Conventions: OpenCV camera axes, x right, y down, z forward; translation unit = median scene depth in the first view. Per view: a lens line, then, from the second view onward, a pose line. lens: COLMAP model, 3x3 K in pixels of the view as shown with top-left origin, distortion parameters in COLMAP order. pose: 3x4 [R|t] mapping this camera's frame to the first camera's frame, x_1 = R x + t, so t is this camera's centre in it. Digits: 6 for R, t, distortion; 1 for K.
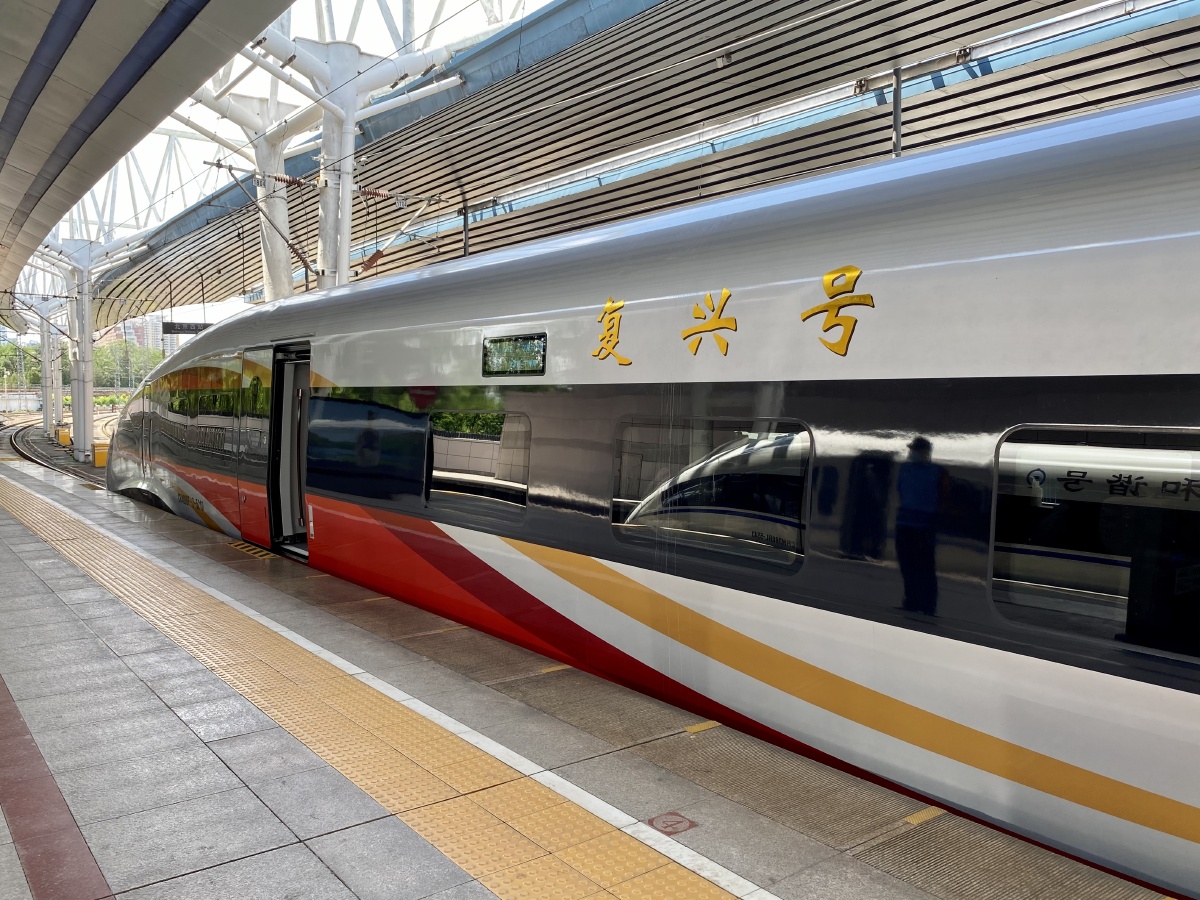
lens RADIAL K [[971.7, 0, 598.6], [0, 971.7, 453.8], [0, 0, 1]] dist [-0.015594, 0.027945]
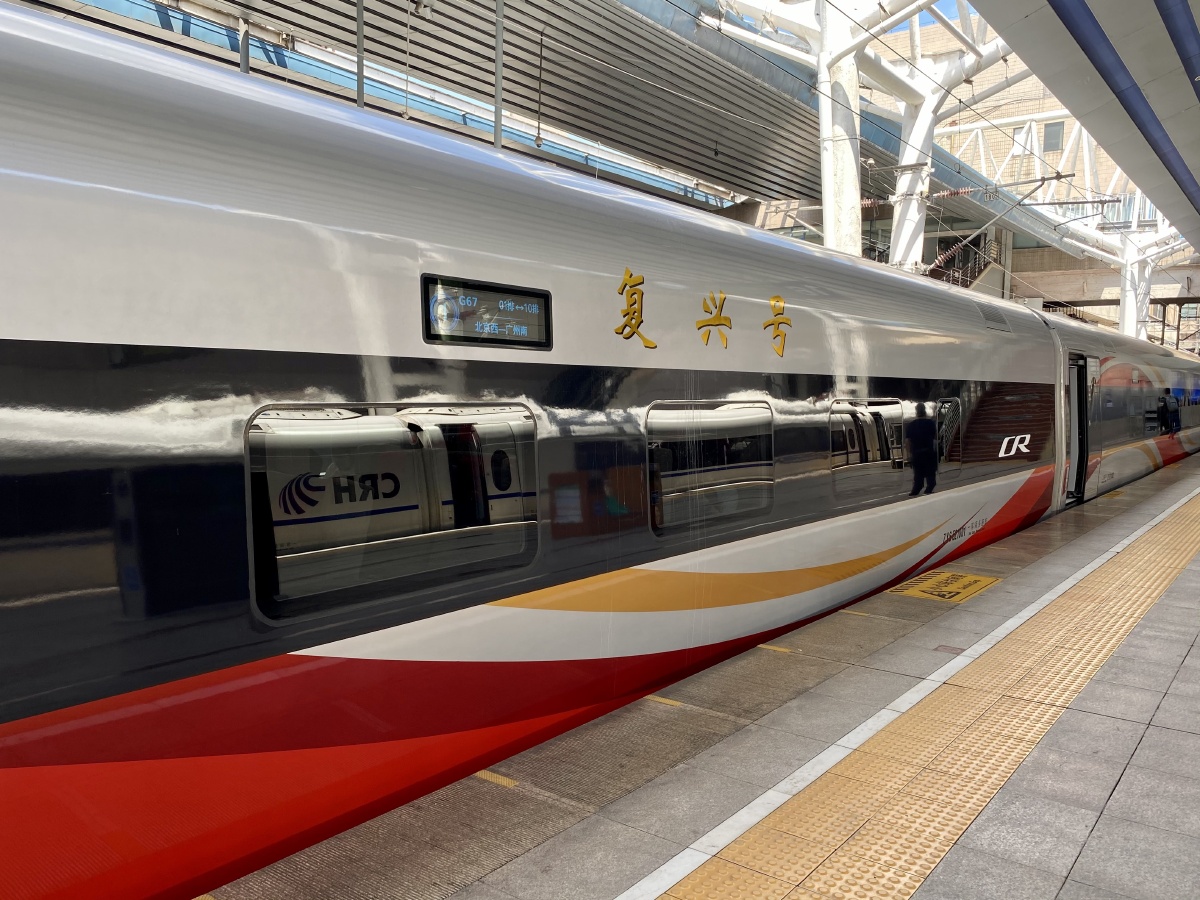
lens RADIAL K [[971.7, 0, 602.3], [0, 971.7, 437.3], [0, 0, 1]] dist [-0.015594, 0.027945]
pose [[-0.274359, -0.048777, 0.960390, -0.903282], [0.052828, 0.996440, 0.065700, -0.072968], [-0.960175, 0.068761, -0.270805, 1.373337]]
